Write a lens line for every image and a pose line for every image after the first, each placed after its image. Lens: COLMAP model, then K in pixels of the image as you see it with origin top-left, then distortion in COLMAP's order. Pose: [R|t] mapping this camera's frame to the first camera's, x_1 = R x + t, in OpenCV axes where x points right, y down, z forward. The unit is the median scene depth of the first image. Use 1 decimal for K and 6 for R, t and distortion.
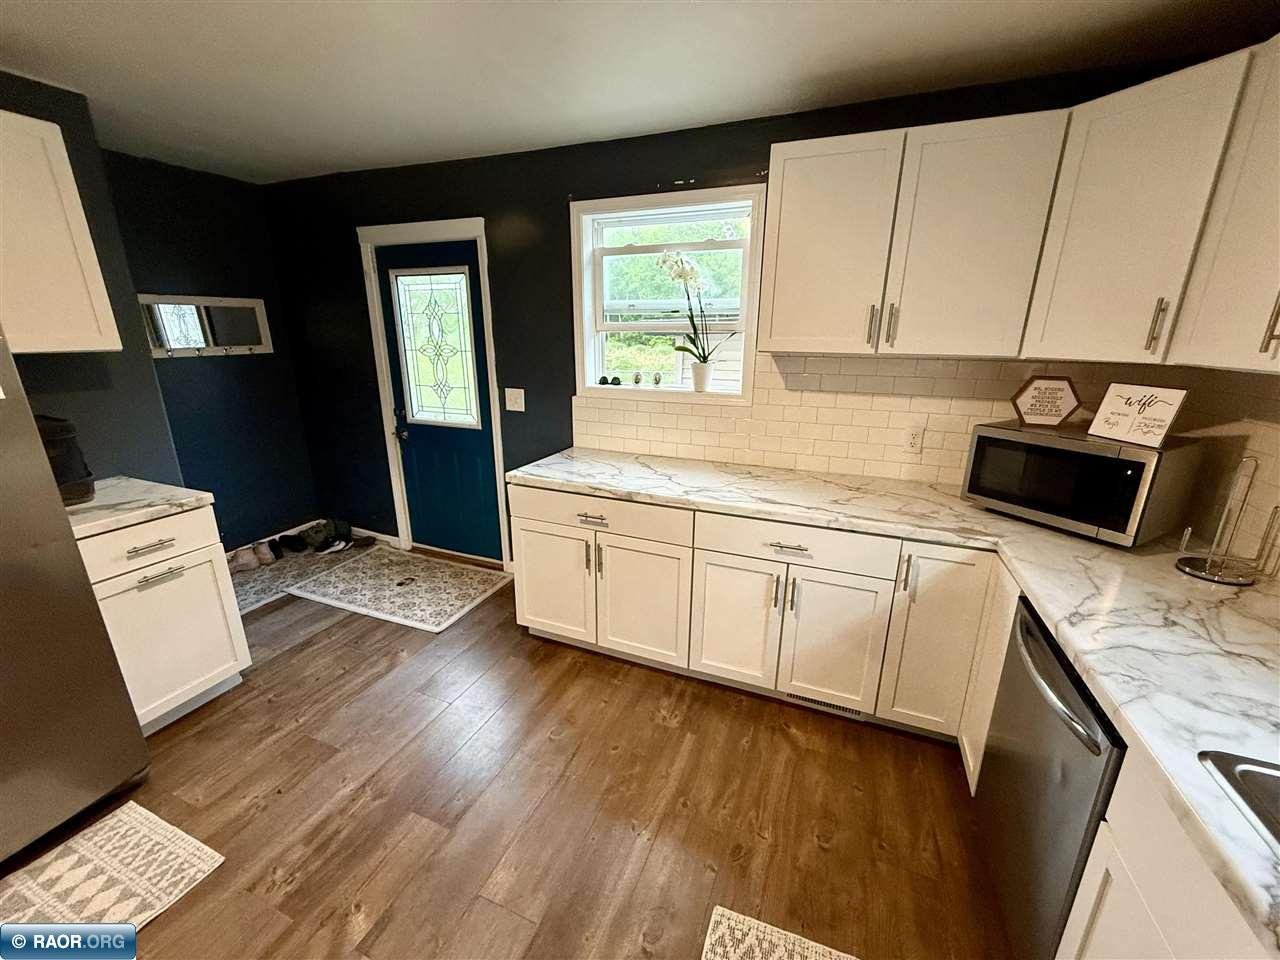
lens RADIAL K [[509.1, 0, 640.1], [0, 509.1, 482.0], [0, 0, 1]] dist [-0.001815, 0.000763]
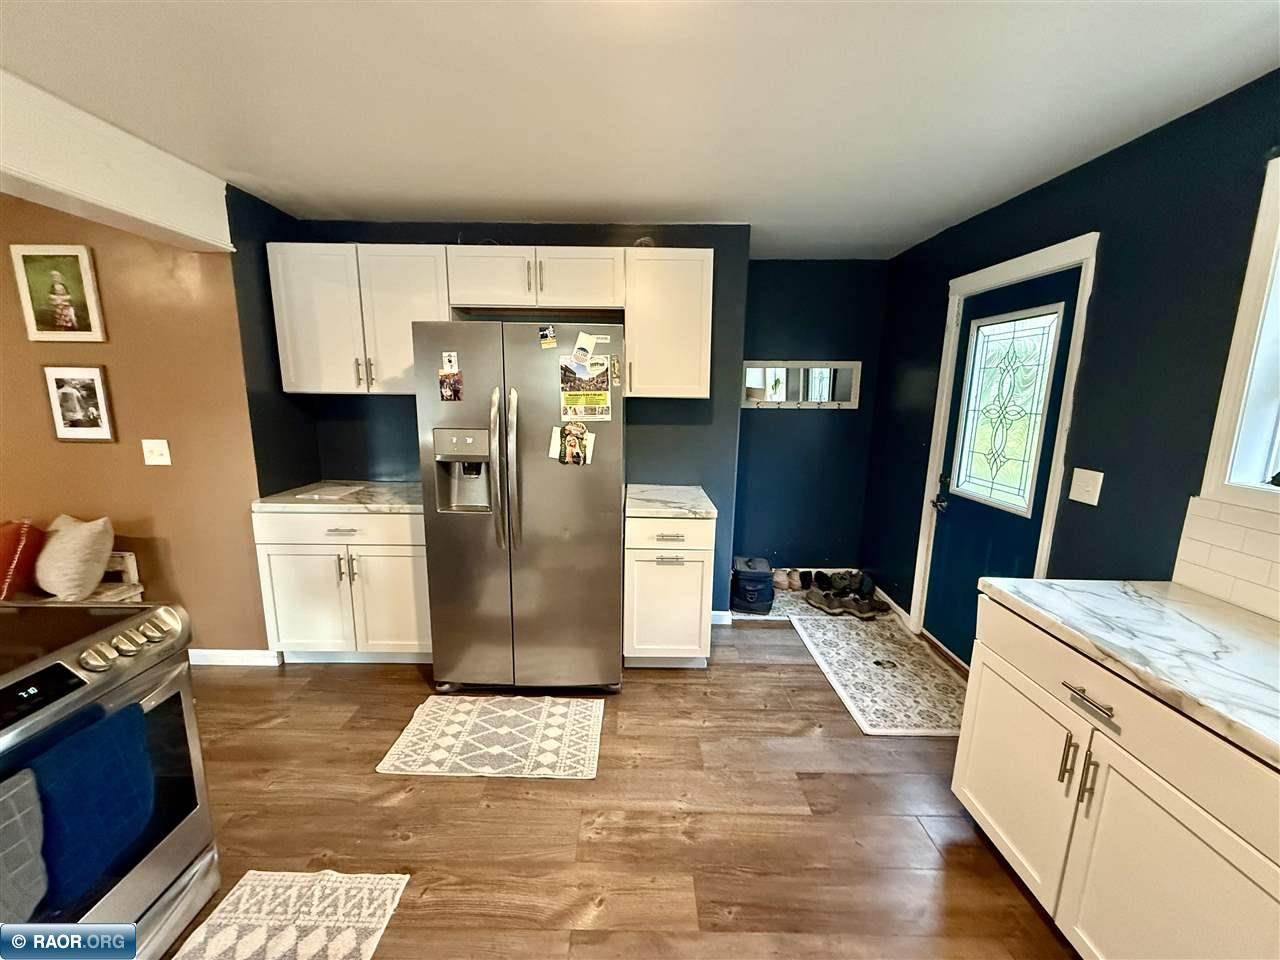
lens RADIAL K [[509.1, 0, 638.4], [0, 509.1, 481.1], [0, 0, 1]] dist [-0.001815, 0.000763]
pose [[0.380744, 0.163812, -0.910055, 0.183185], [-0.277555, 0.959046, 0.056509, -0.055382], [0.882041, 0.231075, 0.410618, 0.263409]]
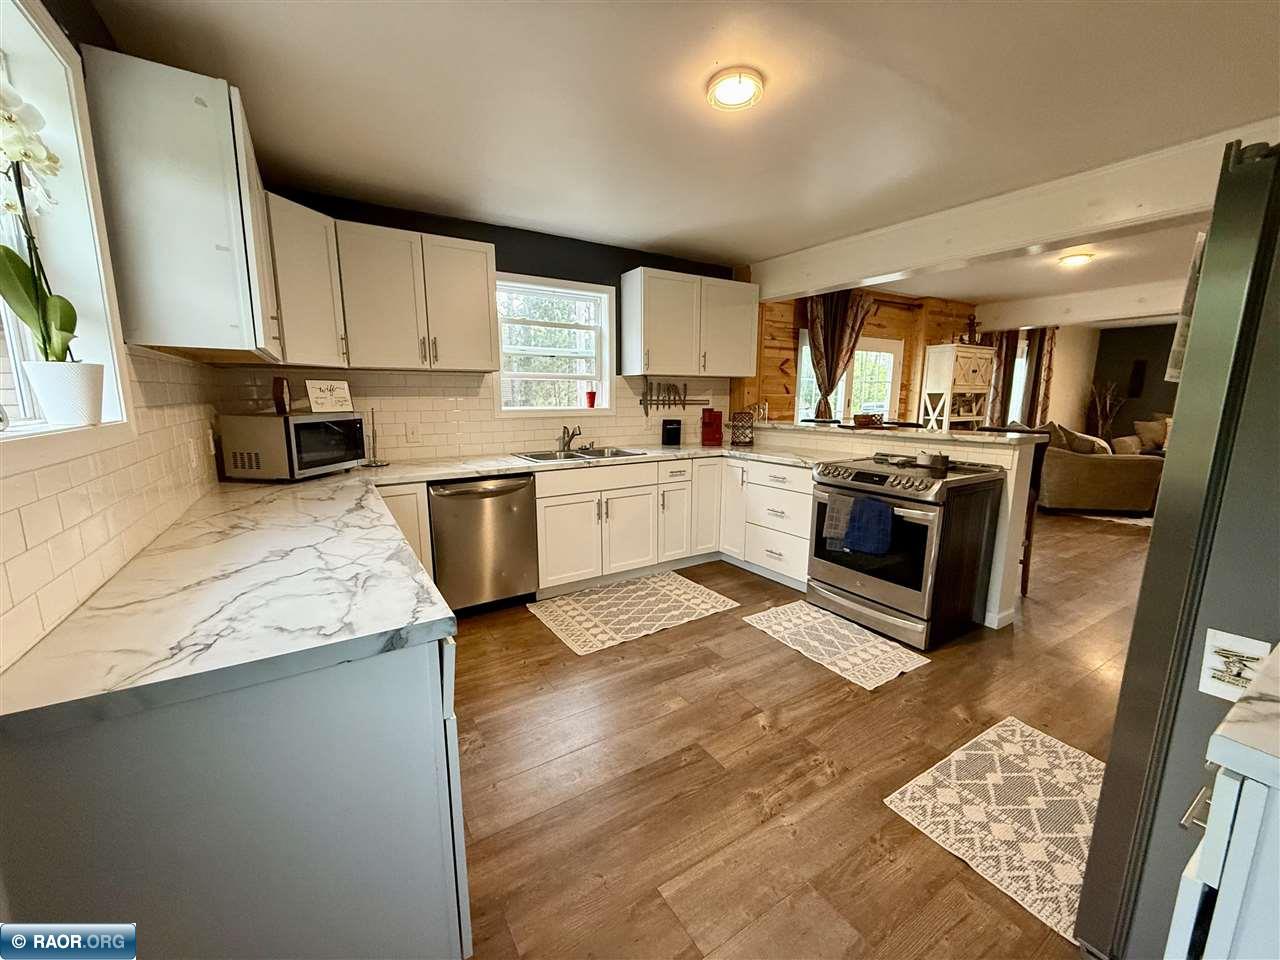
lens RADIAL K [[509.1, 0, 639.2], [0, 509.1, 480.8], [0, 0, 1]] dist [-0.001815, 0.000763]
pose [[-0.808212, -0.109657, 0.578592, -0.632472], [0.157204, 0.906681, 0.391430, -0.263135], [-0.567522, 0.407315, -0.715551, 1.199651]]
